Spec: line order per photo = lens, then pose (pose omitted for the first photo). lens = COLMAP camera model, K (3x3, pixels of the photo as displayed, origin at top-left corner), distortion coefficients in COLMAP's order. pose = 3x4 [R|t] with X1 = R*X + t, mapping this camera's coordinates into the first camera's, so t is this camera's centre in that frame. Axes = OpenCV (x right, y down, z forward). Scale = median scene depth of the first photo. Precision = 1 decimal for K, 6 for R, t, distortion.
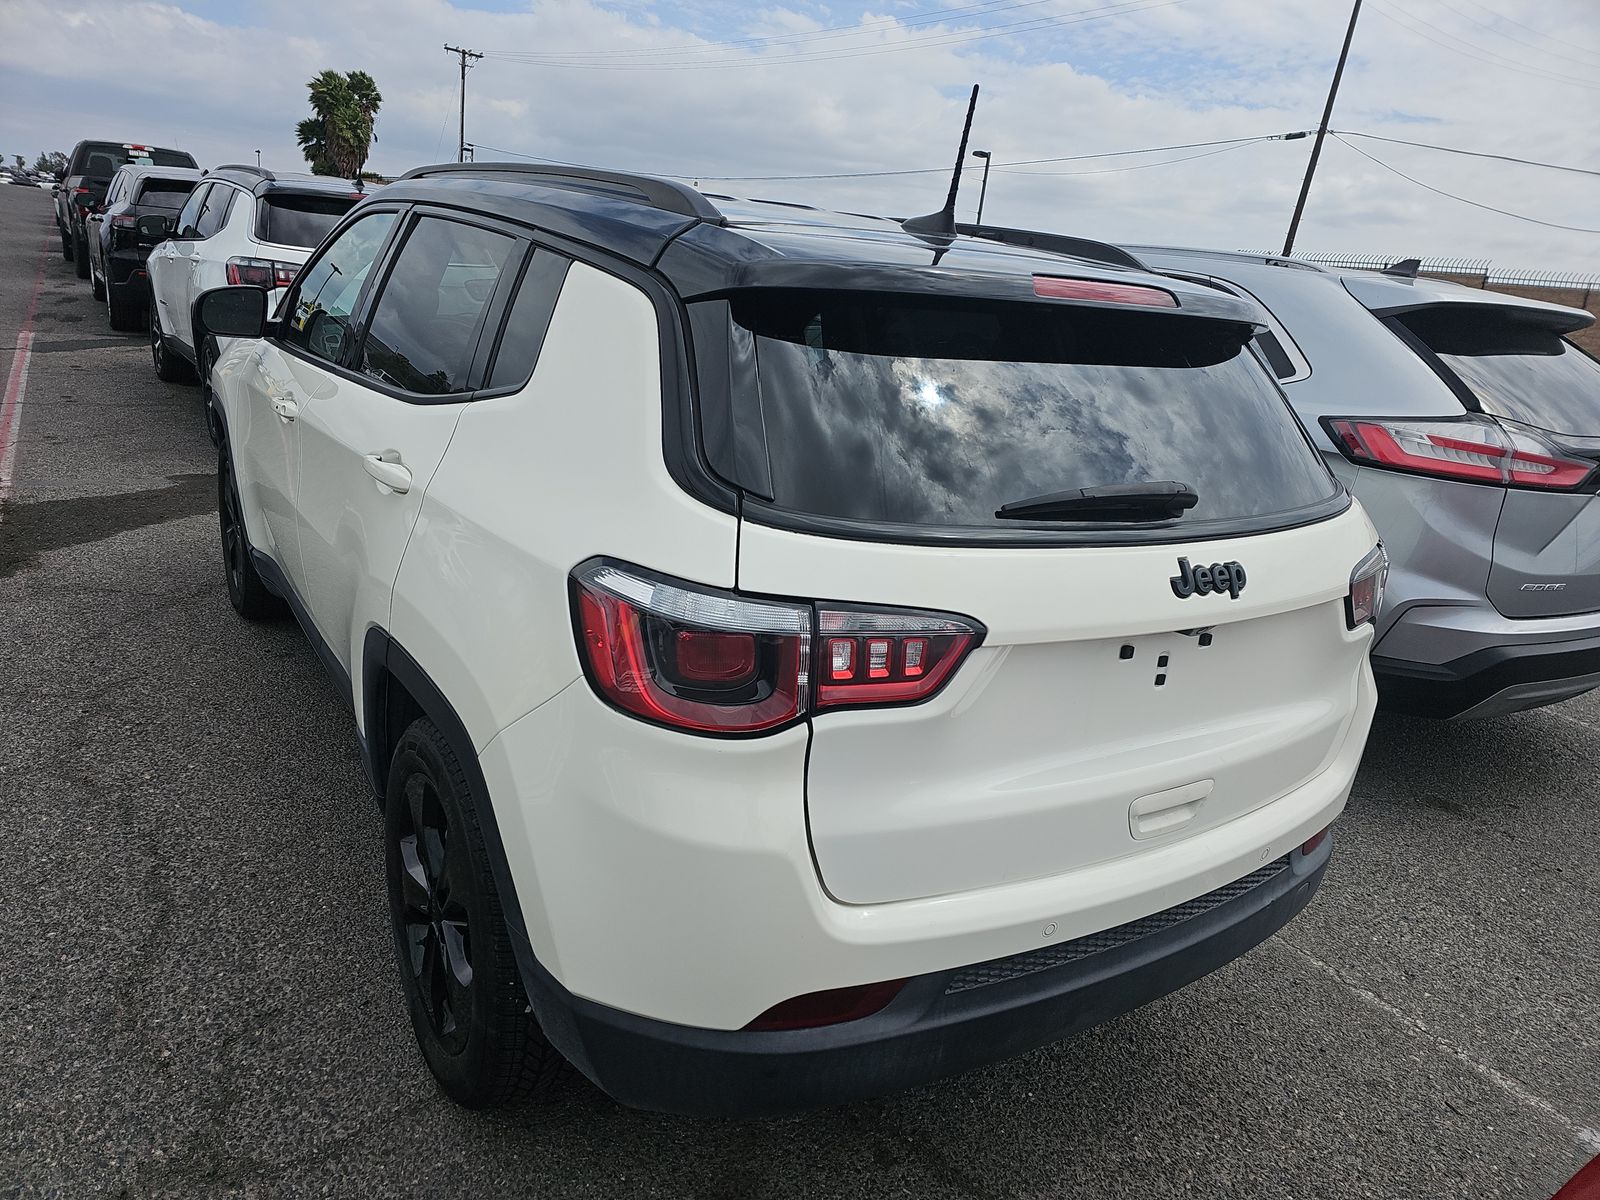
lens RADIAL K [[1082.3, 0, 800.0], [0, 1082.3, 600.0], [0, 0, 1]] dist [0.063214, -0.057294]
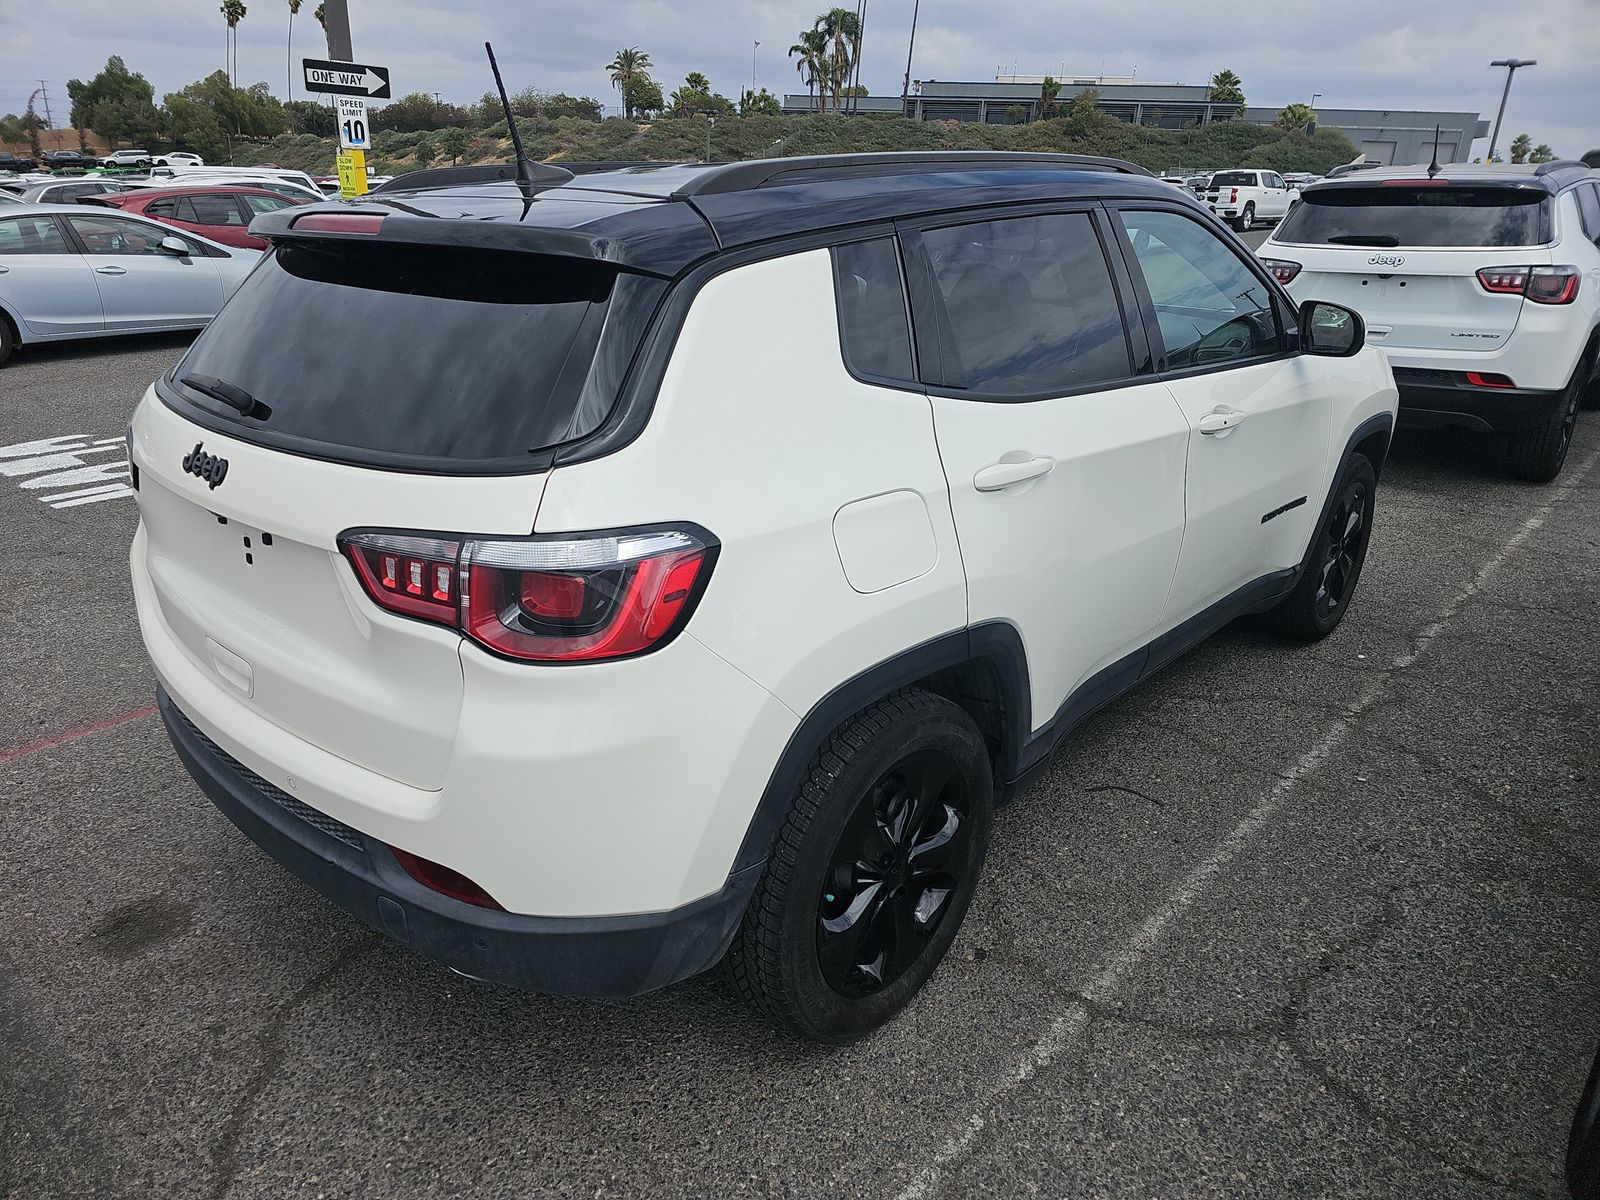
lens RADIAL K [[1082.3, 0, 800.0], [0, 1082.3, 600.0], [0, 0, 1]] dist [0.063214, -0.057294]
pose [[0.250004, 0.243142, -0.937219, 1.644057], [-0.267200, 0.947694, 0.174583, -0.255054], [0.930646, 0.206779, 0.301895, 1.260586]]
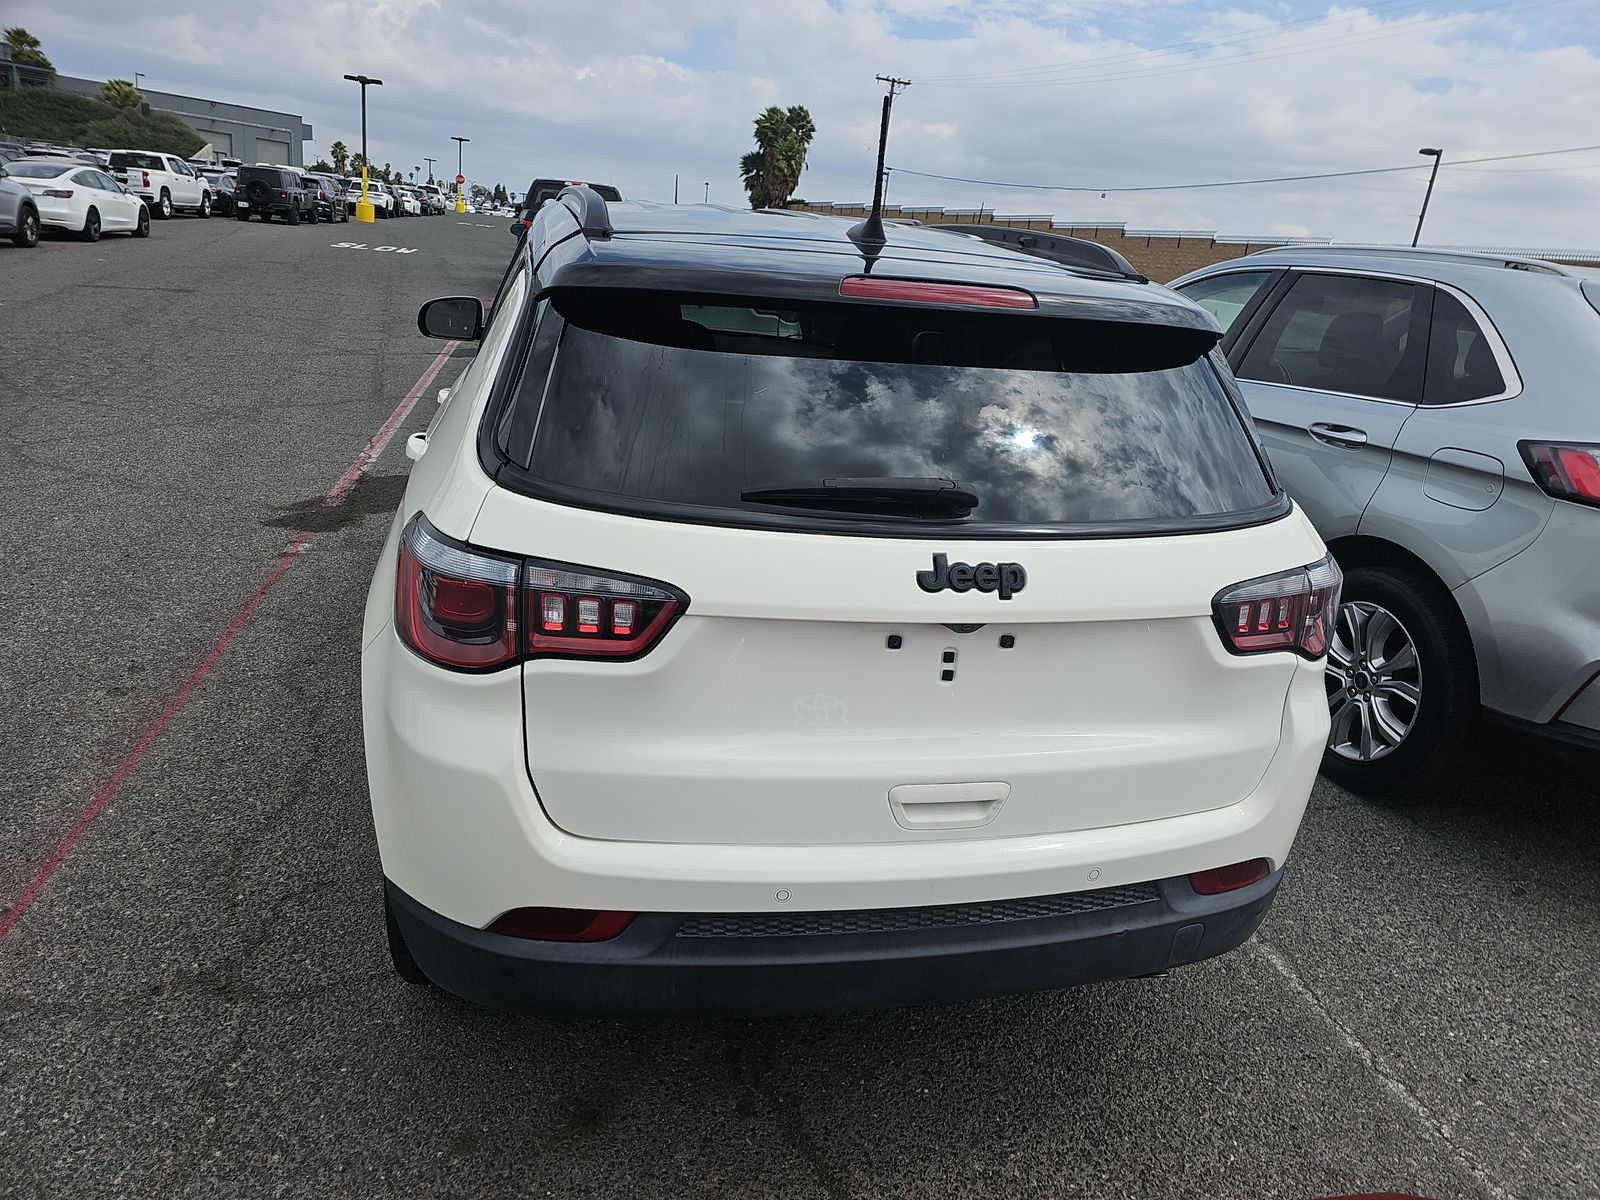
lens RADIAL K [[1078.8, 0, 814.0], [0, 1078.8, 598.5], [0, 0, 1]] dist [0.054515, -0.055258]
pose [[0.944227, 0.083898, -0.318428, 0.544988], [-0.087858, 0.996131, 0.001931, 0.011439], [0.317358, 0.026153, 0.947945, 0.010947]]
